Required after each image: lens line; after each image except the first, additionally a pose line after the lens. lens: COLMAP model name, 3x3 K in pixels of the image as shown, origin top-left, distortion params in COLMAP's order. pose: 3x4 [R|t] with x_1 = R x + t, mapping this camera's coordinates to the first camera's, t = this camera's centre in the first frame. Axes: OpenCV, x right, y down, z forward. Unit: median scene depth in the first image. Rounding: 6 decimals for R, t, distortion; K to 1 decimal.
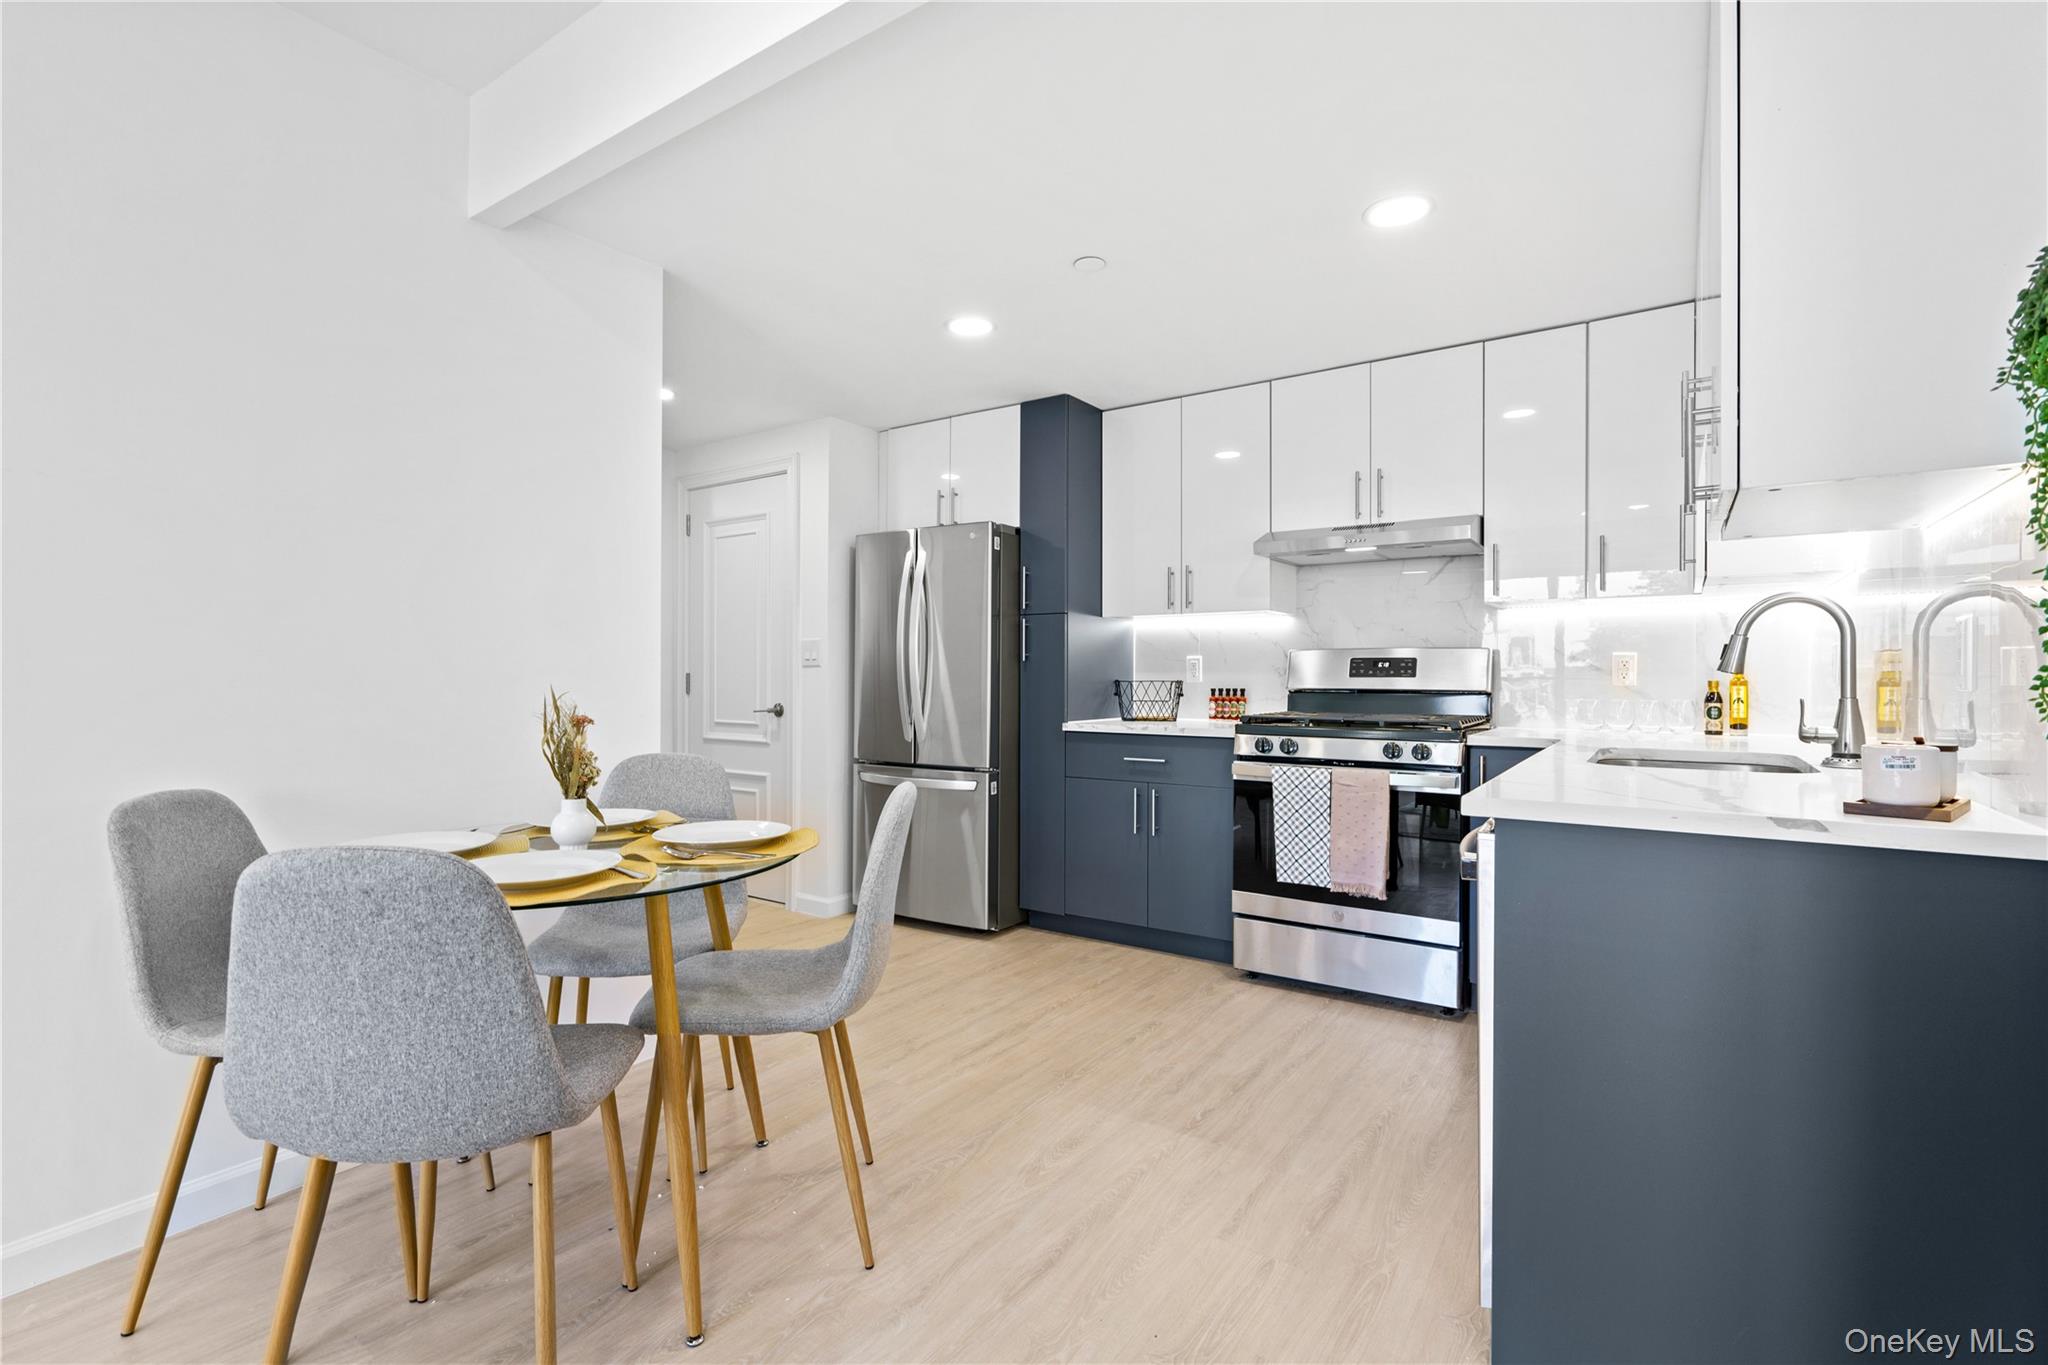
lens RADIAL K [[931.6, 0, 1024.6], [0, 931.6, 683.1], [0, 0, 1]] dist [-0.005614, 0.000599]
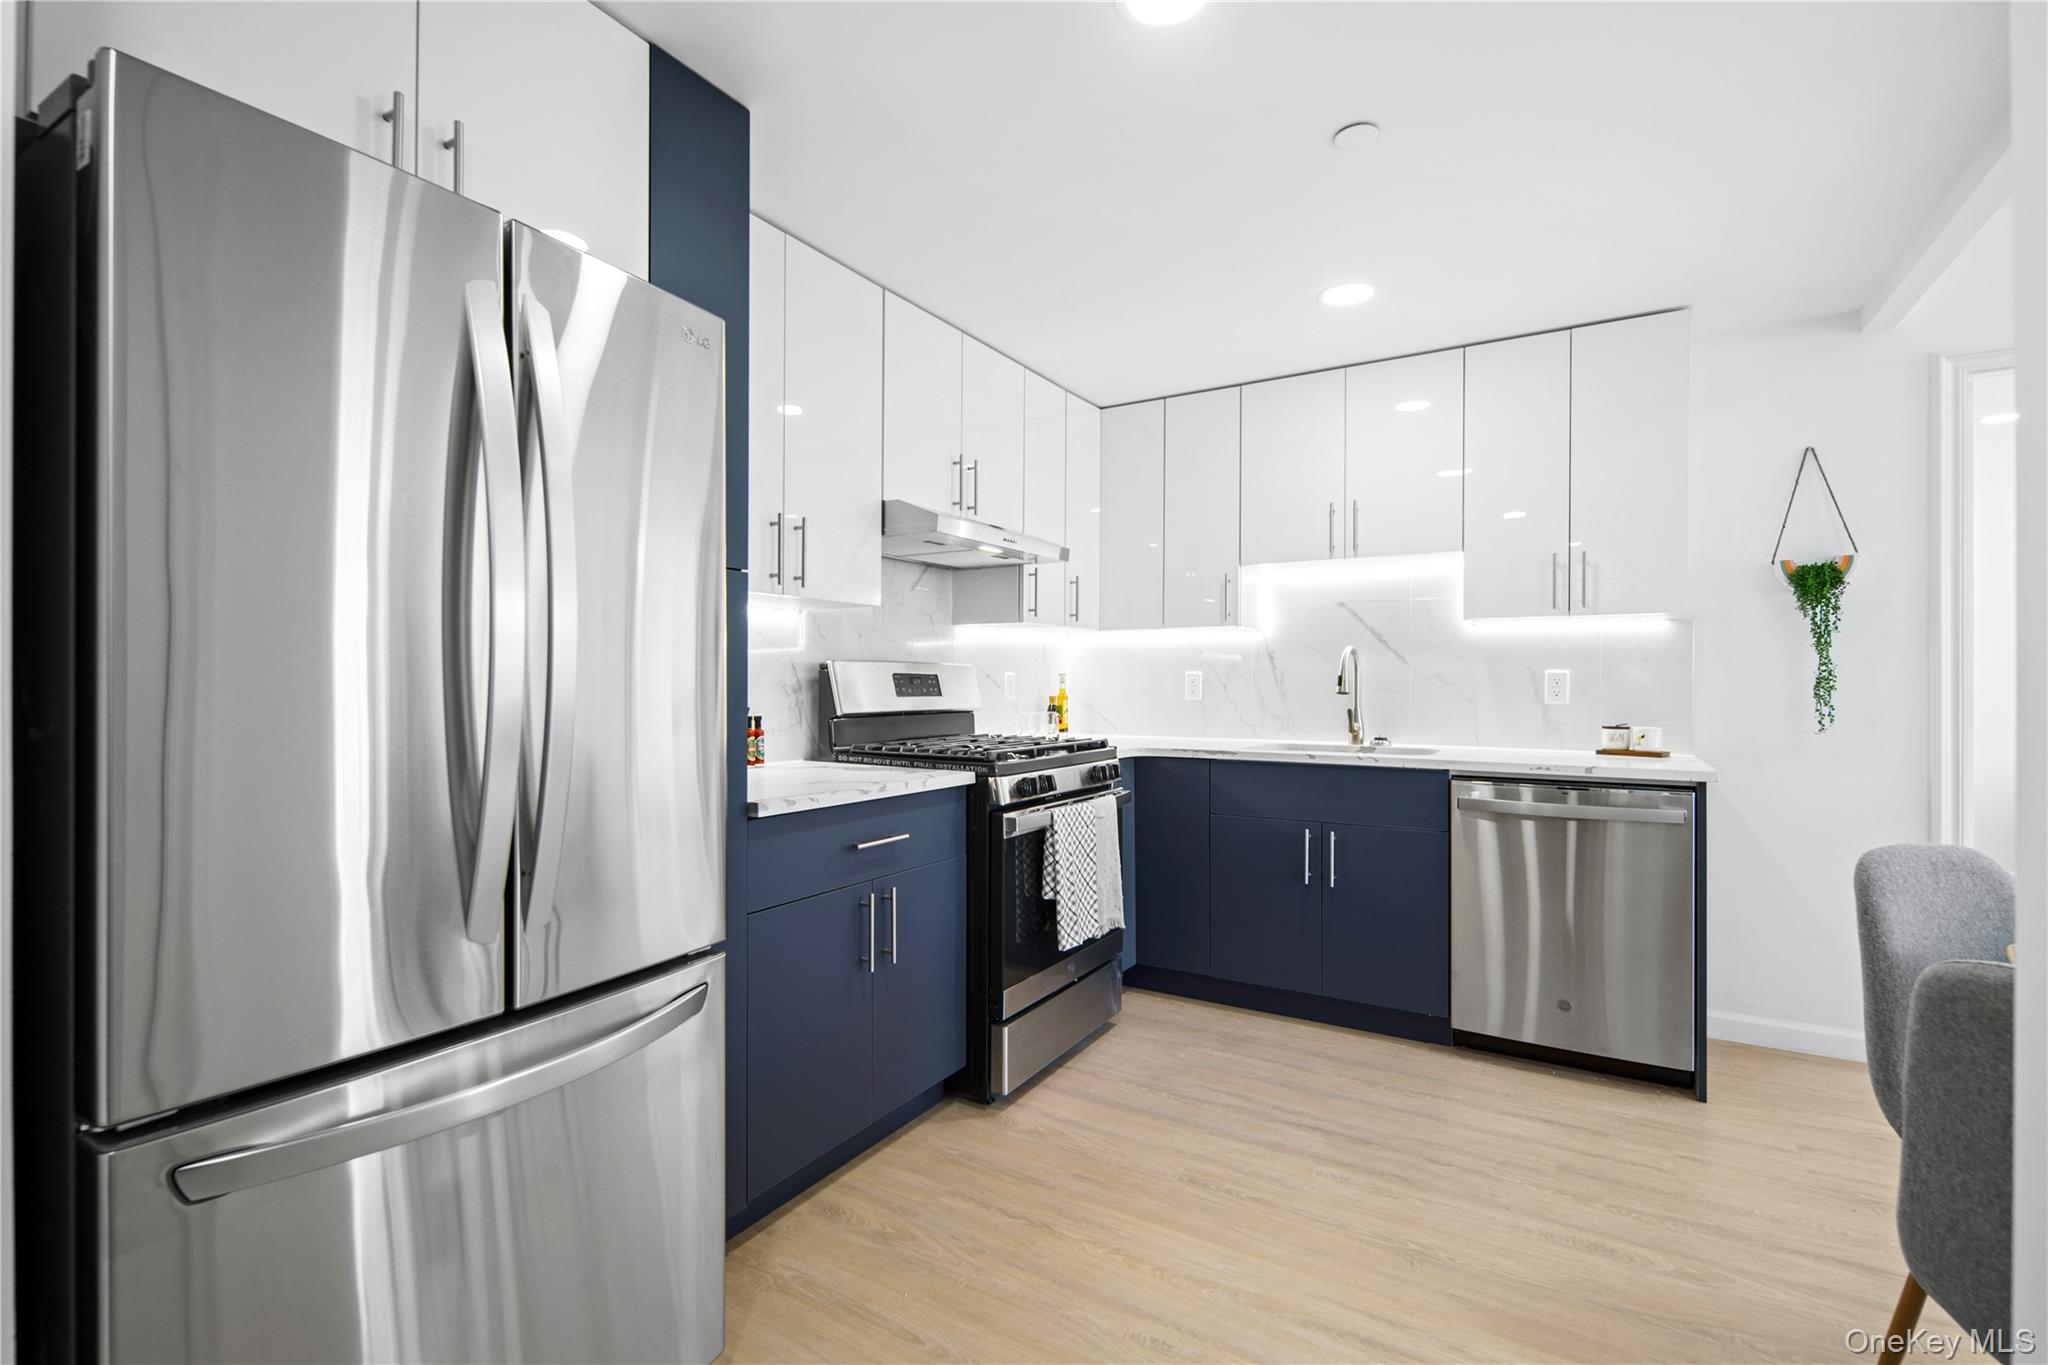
lens RADIAL K [[915.4, 0, 1022.5], [0, 915.4, 684.4], [0, 0, 1]] dist [-0.001013, 0.000087]
pose [[-0.049032, -0.002009, 0.998795, -0.477777], [0.004205, 0.999989, 0.002218, -0.019508], [-0.998788, 0.004309, -0.049023, 0.981866]]
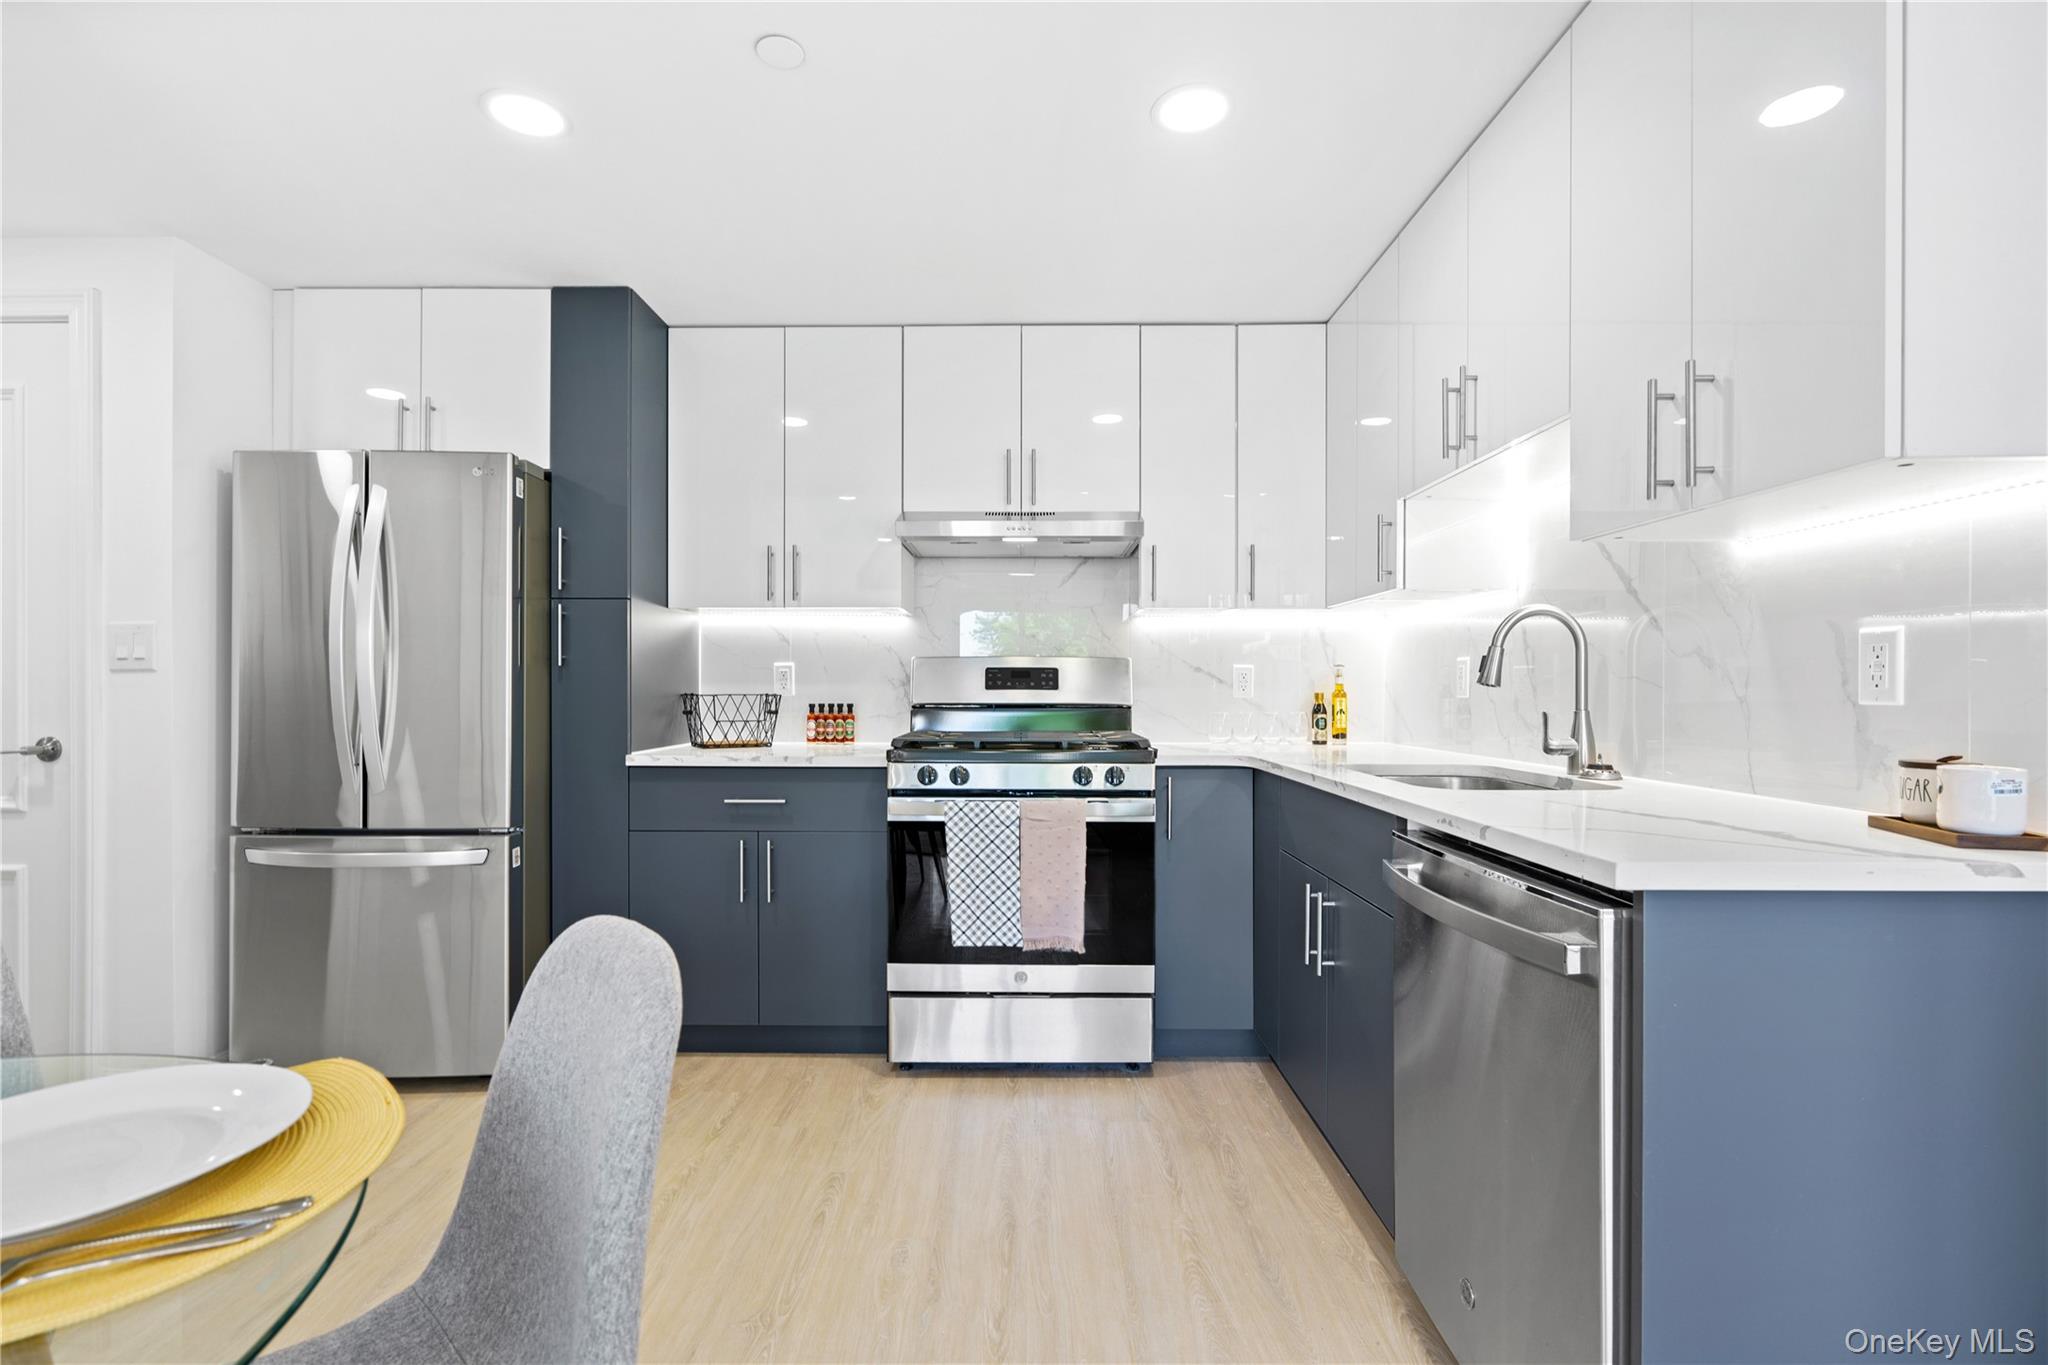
lens RADIAL K [[939.2, 0, 1006.6], [0, 939.2, 696.6], [0, 0, 1]] dist [-0.002795, 0.000822]
pose [[0.833534, -0.004569, 0.552449, -0.122334], [0.003777, 0.999990, 0.002571, -0.002227], [-0.552455, -0.000056, 0.833543, 0.278881]]
